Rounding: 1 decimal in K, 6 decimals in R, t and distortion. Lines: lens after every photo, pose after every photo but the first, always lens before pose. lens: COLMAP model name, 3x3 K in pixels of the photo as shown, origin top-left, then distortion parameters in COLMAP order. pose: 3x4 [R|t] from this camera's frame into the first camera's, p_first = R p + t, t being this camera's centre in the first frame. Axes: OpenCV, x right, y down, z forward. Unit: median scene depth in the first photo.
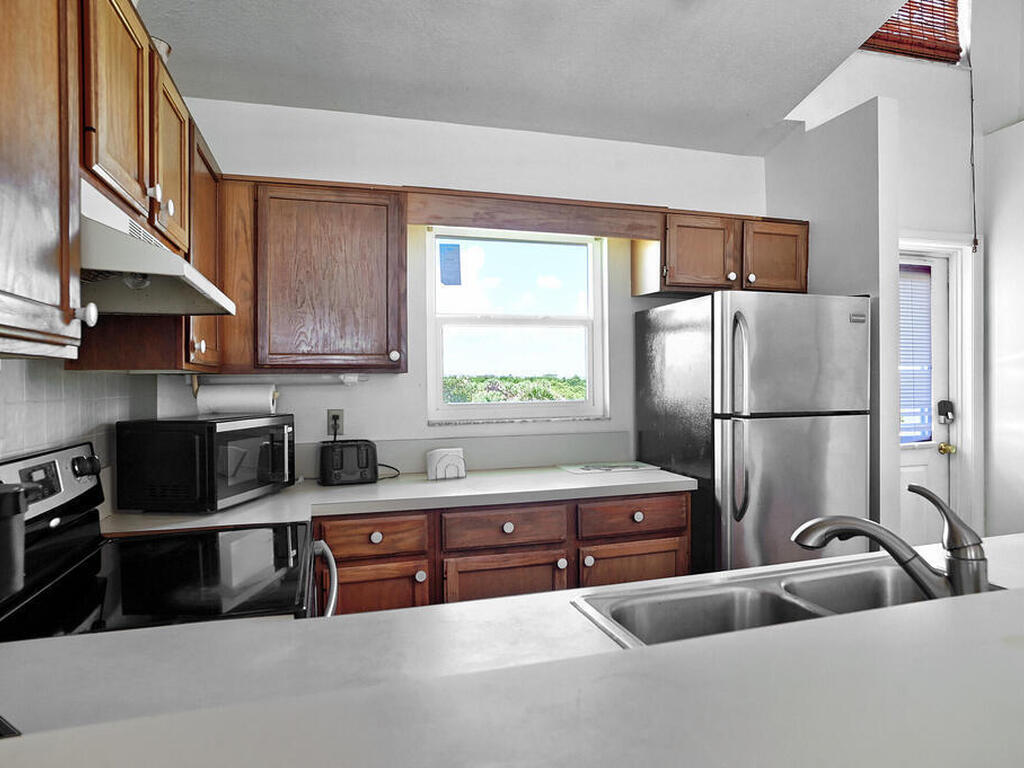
lens RADIAL K [[618.7, 0, 505.7], [0, 618.7, 386.1], [0, 0, 1]] dist [-0.002247, 0.001601]
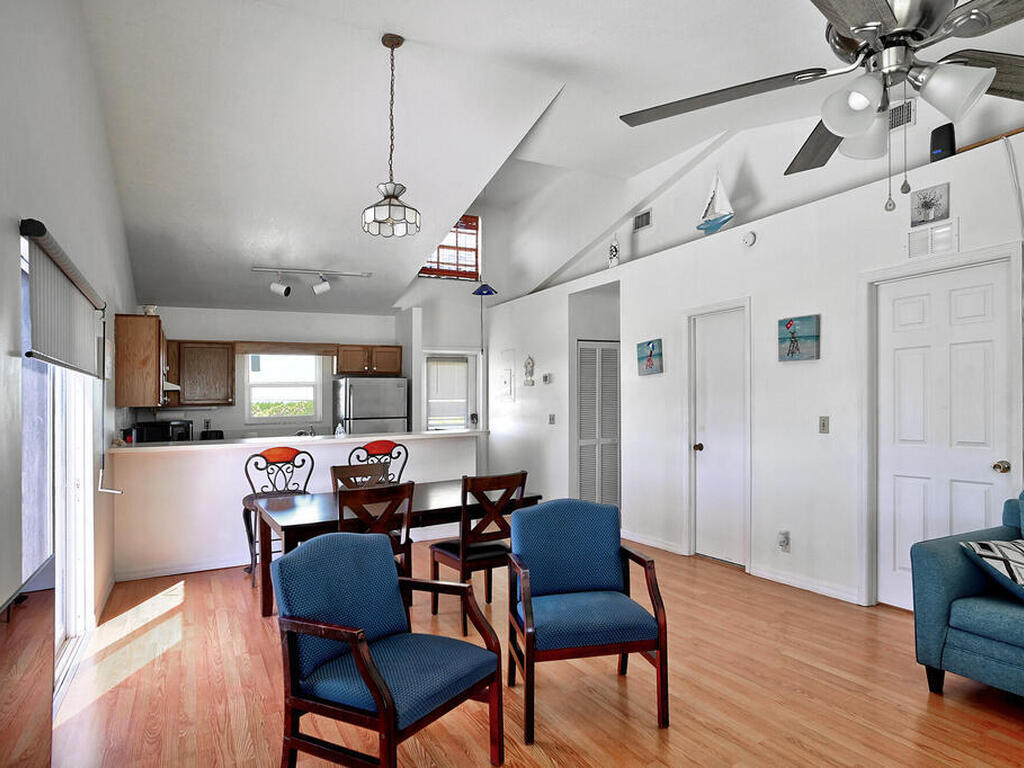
lens RADIAL K [[618.7, 0, 514.7], [0, 618.7, 386.3], [0, 0, 1]] dist [-0.002247, 0.001601]
pose [[0.979968, -0.004693, 0.199101, 0.507789], [0.012445, 0.999211, -0.037704, 0.011768], [-0.198768, 0.039426, 0.979253, -1.944185]]
